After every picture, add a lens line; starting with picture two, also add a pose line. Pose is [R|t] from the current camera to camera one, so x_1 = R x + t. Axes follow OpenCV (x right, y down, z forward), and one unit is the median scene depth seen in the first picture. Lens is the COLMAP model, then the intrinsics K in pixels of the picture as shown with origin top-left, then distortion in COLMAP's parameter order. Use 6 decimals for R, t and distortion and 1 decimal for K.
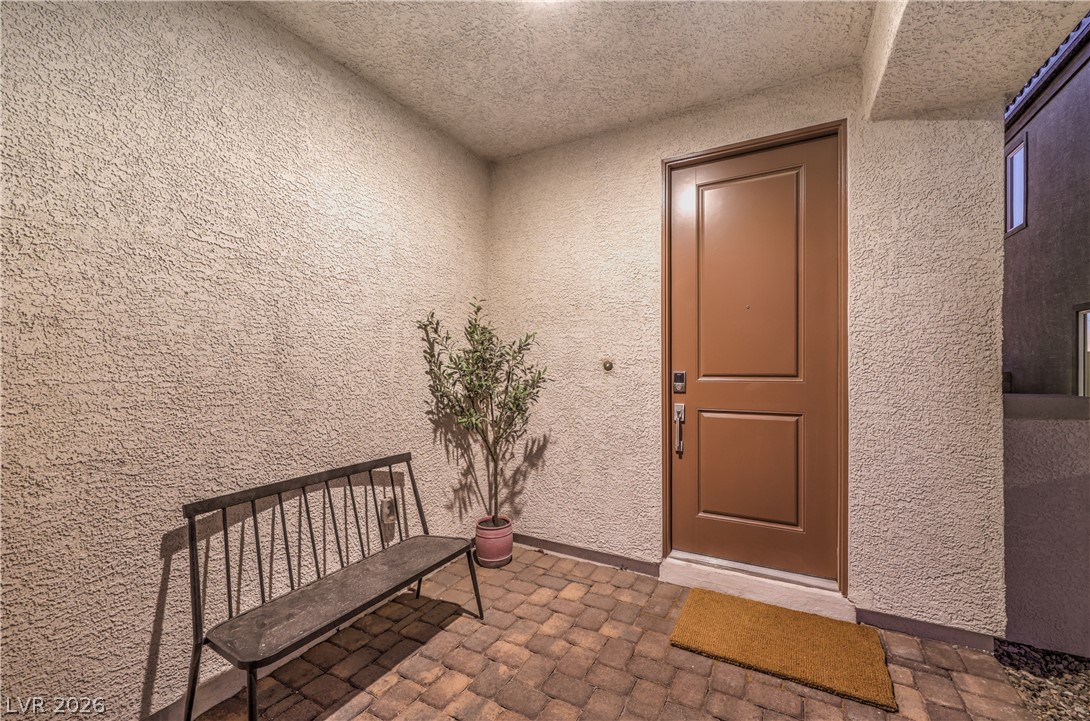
lens RADIAL K [[446.8, 0, 545.5], [0, 446.8, 362.7], [0, 0, 1]] dist [0.001677, 0.000031]
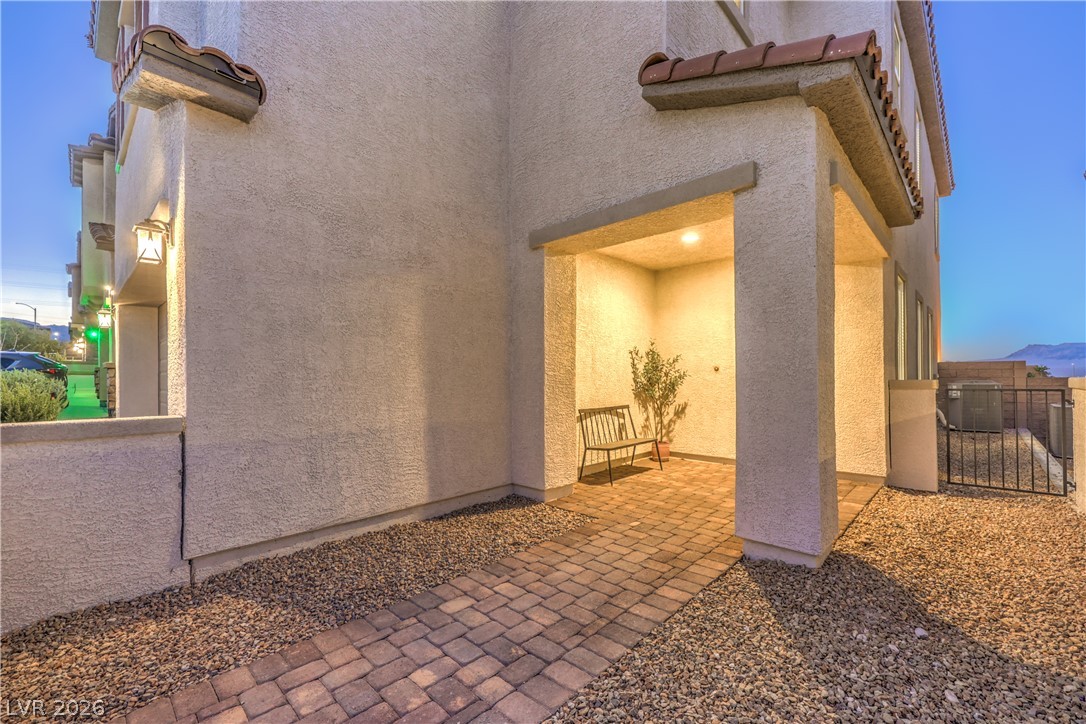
lens RADIAL K [[445.1, 0, 543.2], [0, 445.1, 368.9], [0, 0, 1]] dist [0.001677, 0.000031]
pose [[0.966116, -0.006725, -0.258021, -0.109563], [0.003753, 0.999921, -0.012007, 0.028247], [0.258082, 0.010632, 0.966065, -1.255174]]
